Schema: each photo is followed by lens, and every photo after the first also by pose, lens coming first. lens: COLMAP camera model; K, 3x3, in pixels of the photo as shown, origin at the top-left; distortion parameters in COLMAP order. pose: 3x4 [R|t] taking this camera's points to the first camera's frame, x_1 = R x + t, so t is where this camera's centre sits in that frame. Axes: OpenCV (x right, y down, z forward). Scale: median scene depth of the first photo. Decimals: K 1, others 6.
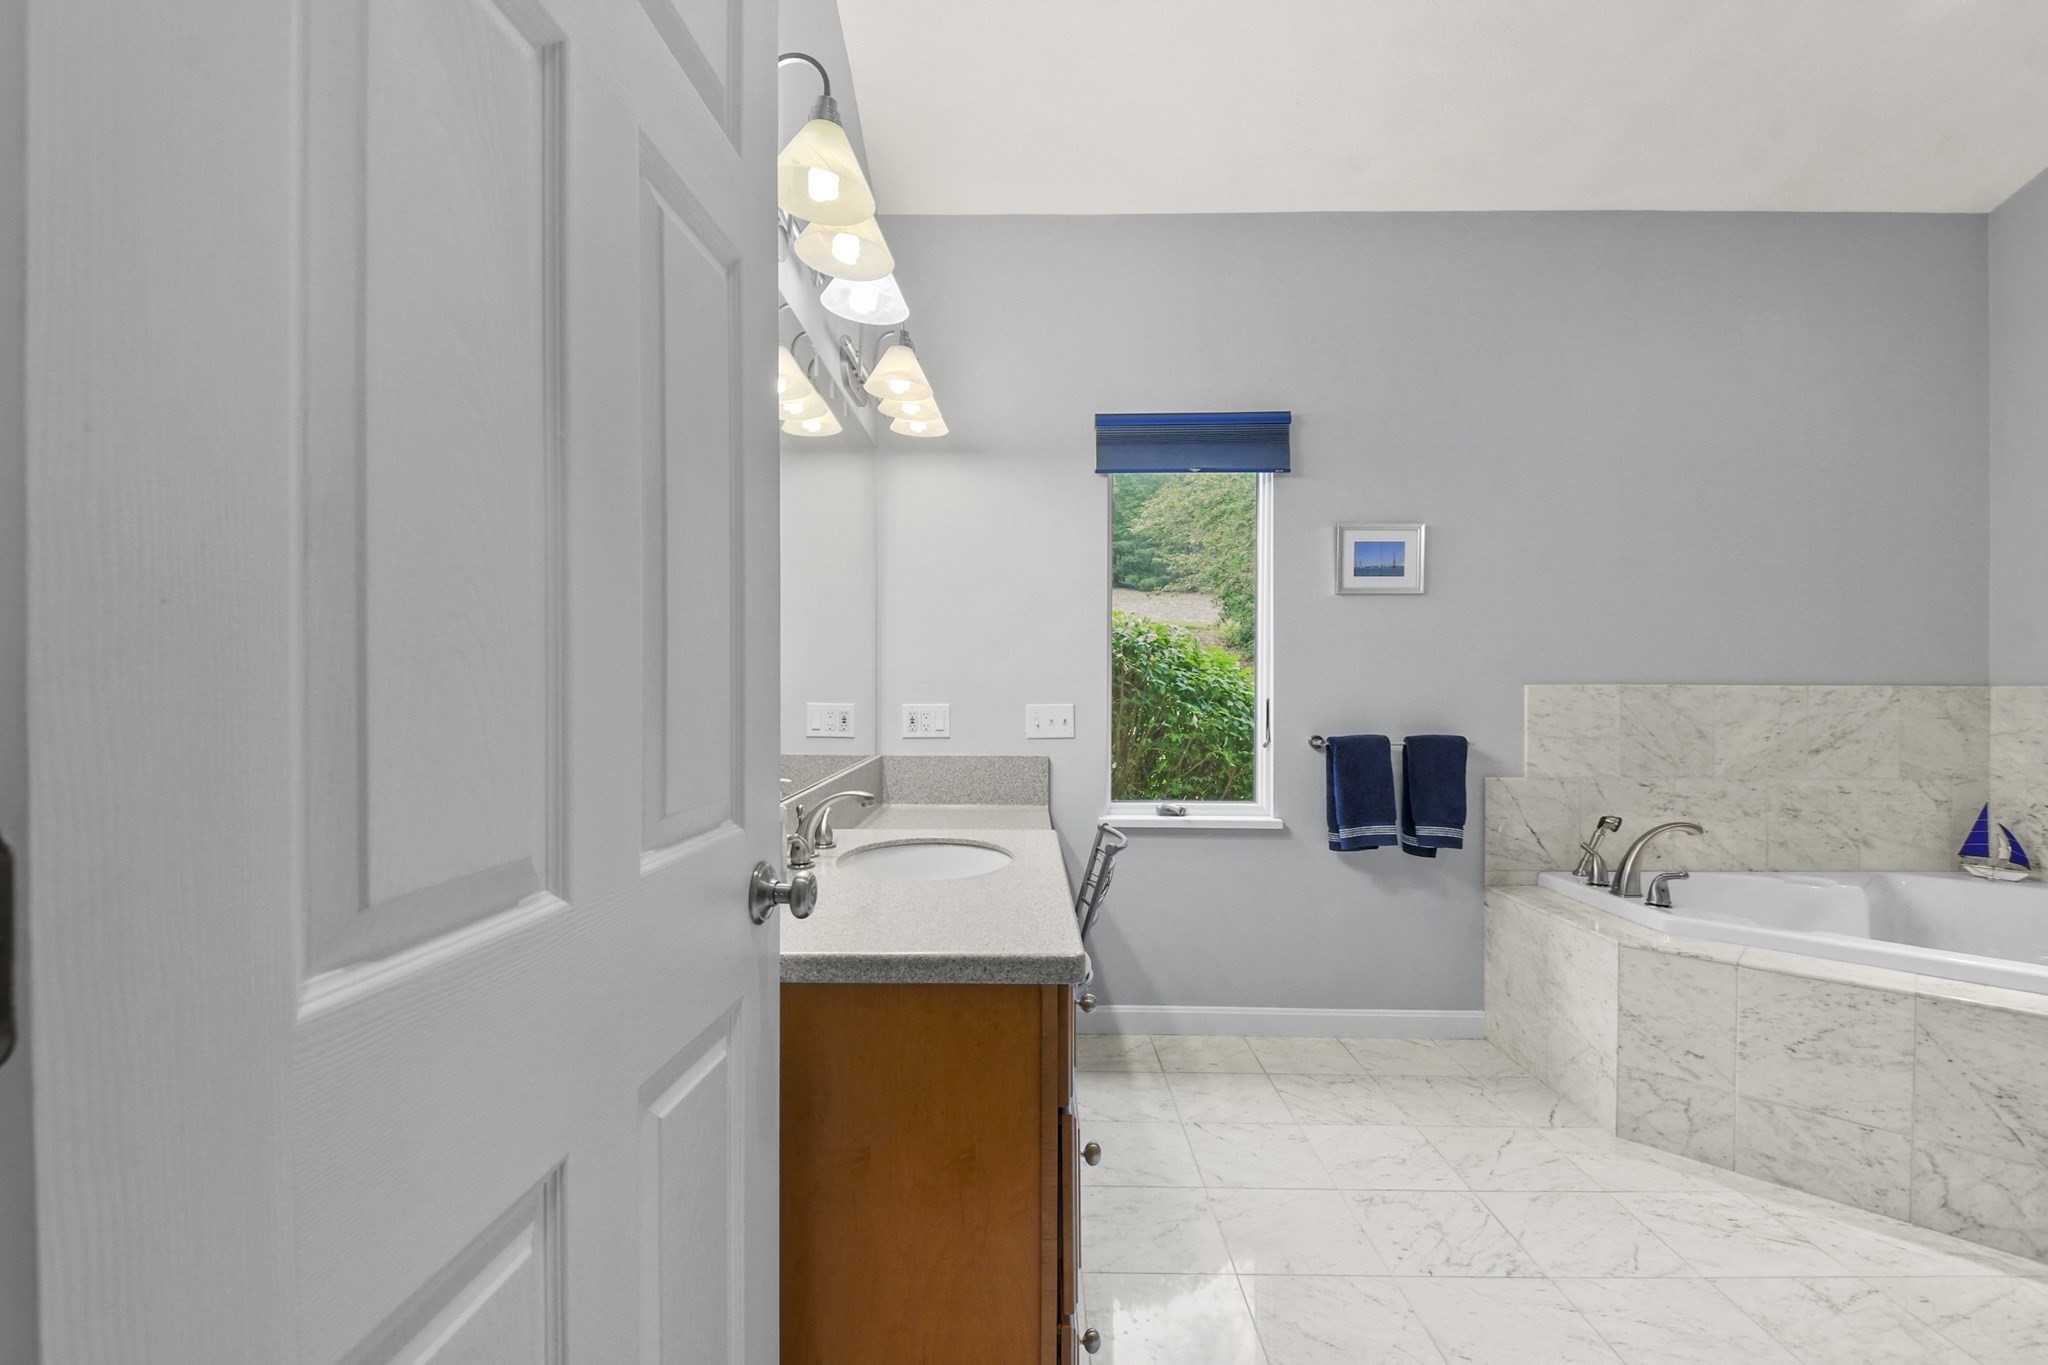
lens RADIAL K [[884.5, 0, 994.2], [0, 884.5, 694.9], [0, 0, 1]] dist [0.003004, -0.007367]
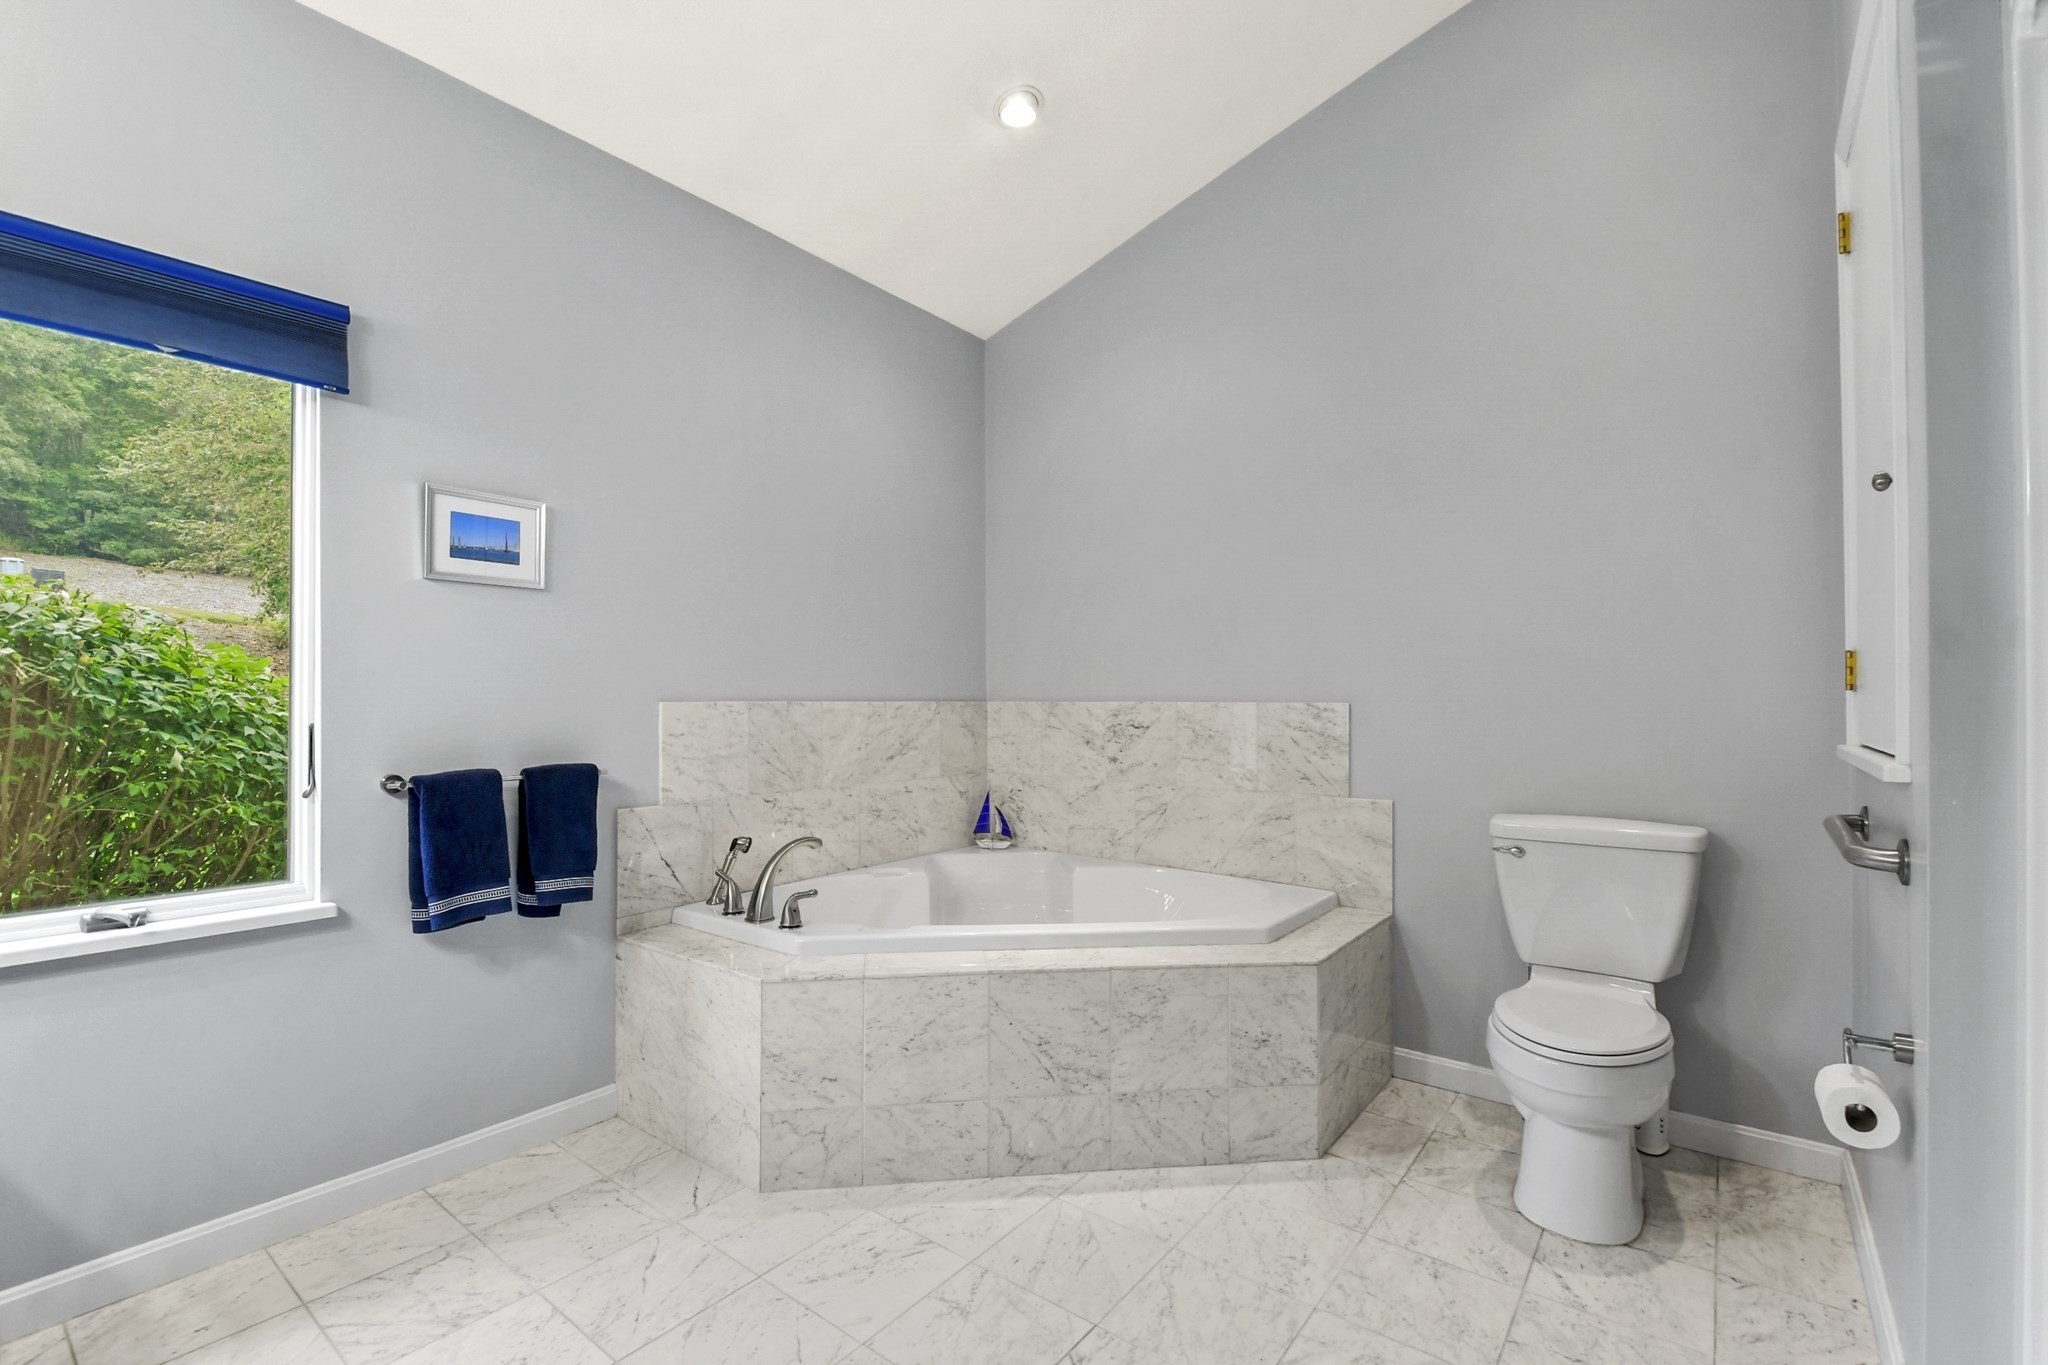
lens RADIAL K [[892.2, 0, 1007.0], [0, 892.2, 685.0], [0, 0, 1]] dist [0.032908, -0.032374]
pose [[0.590928, 0.010605, 0.806655, 0.076469], [0.011161, 0.999710, -0.021319, -0.005121], [-0.806647, 0.021601, 0.590638, 0.182757]]
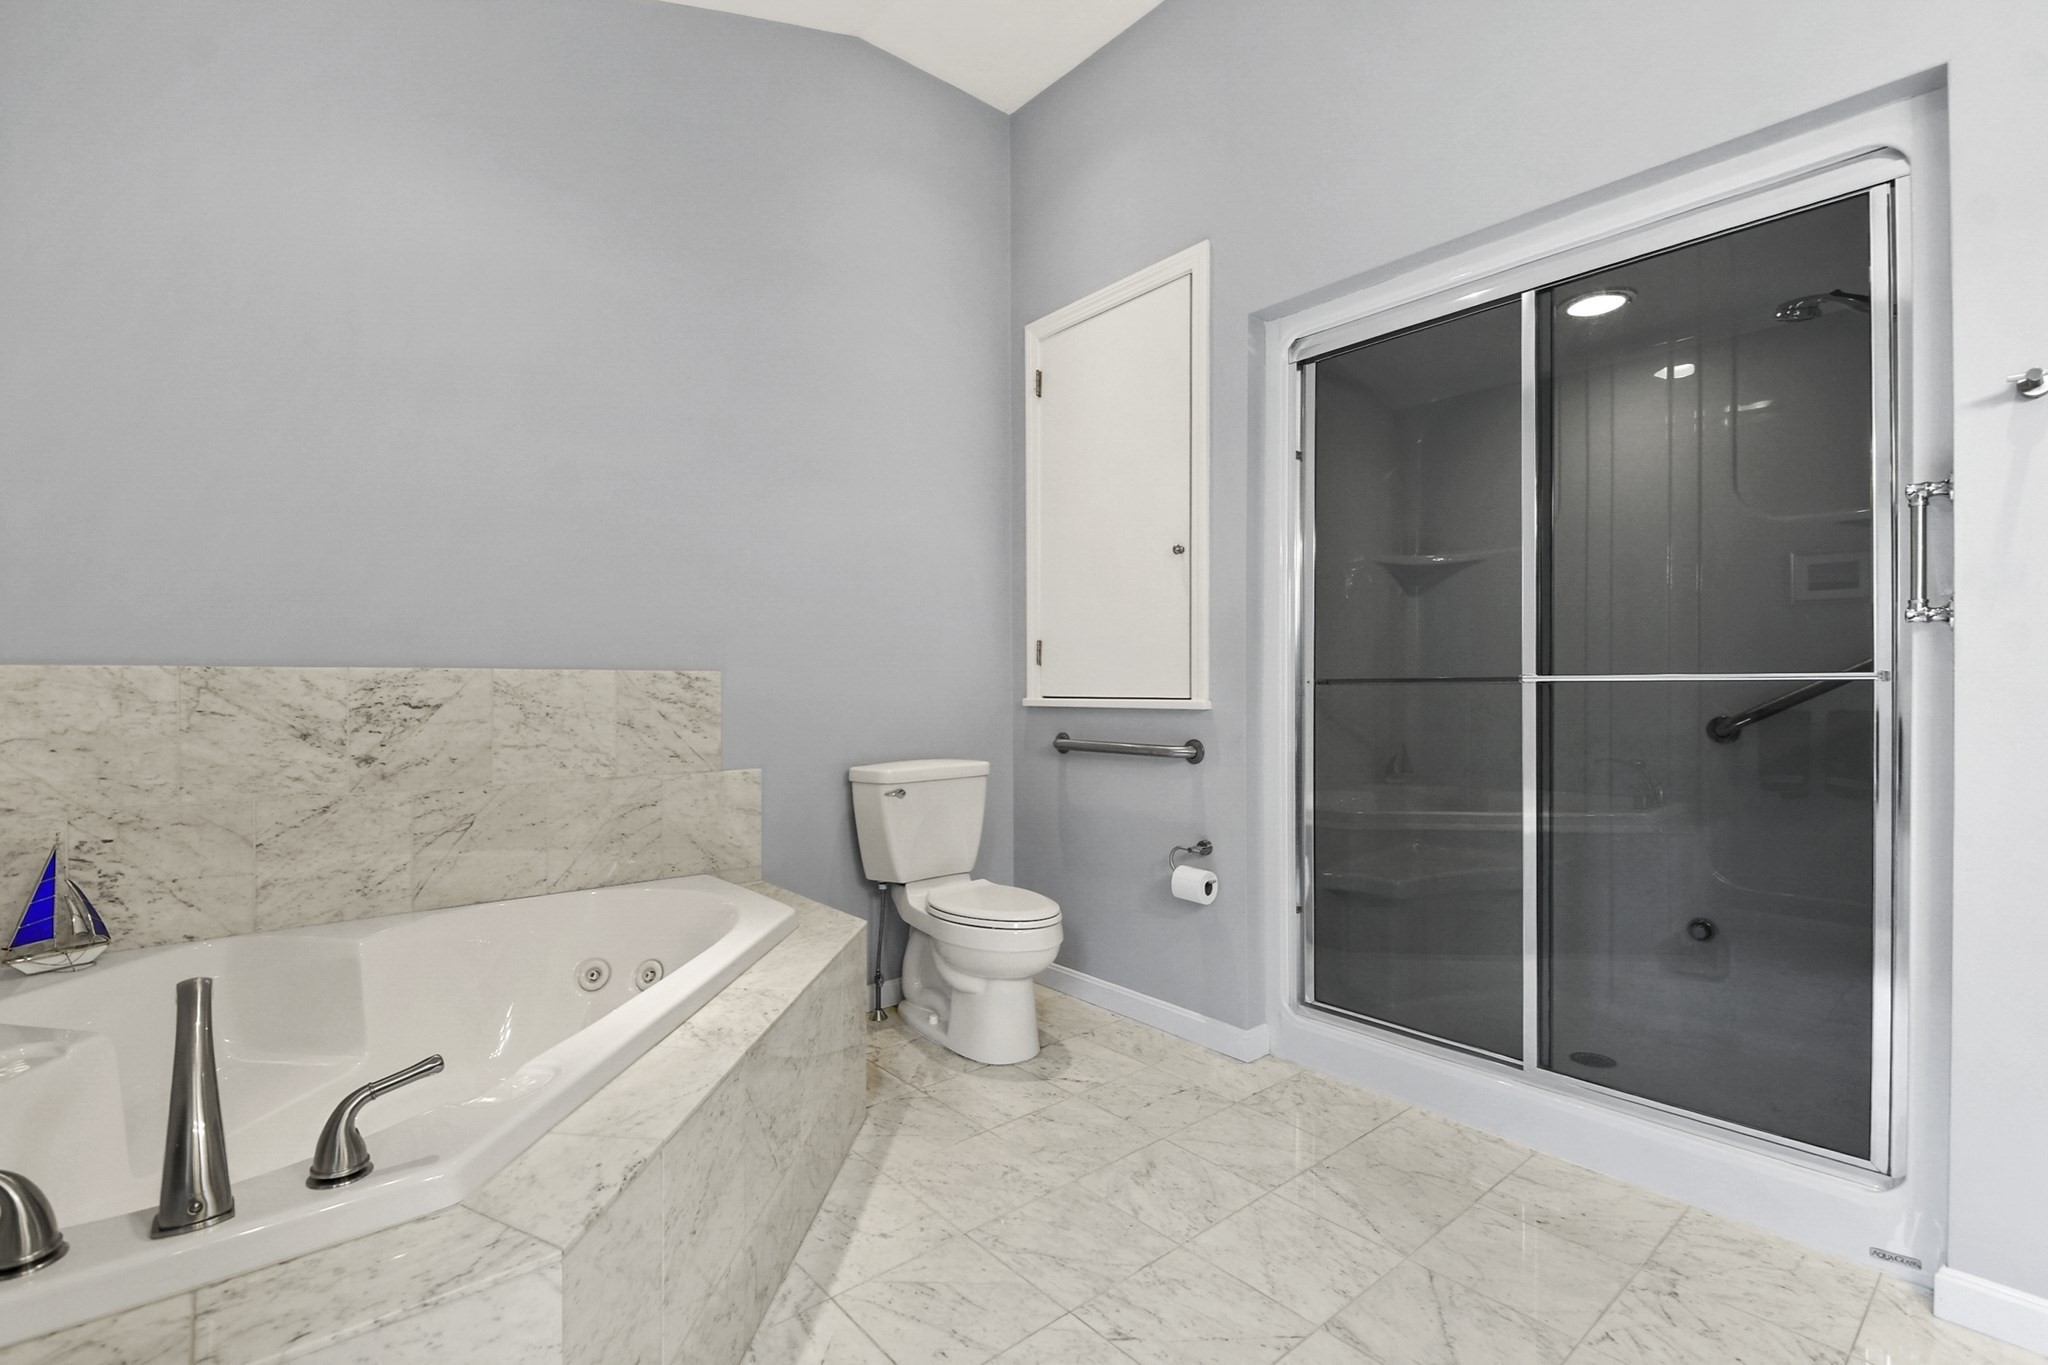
lens RADIAL K [[904.1, 0, 1024.0], [0, 904.1, 682.5], [0, 0, 1]] dist [0.017849, -0.017187]
pose [[-0.673325, 0.000133, 0.739346, 0.188019], [0.009273, 0.999923, 0.008265, 0.004681], [-0.739288, 0.012421, -0.673274, 0.879401]]
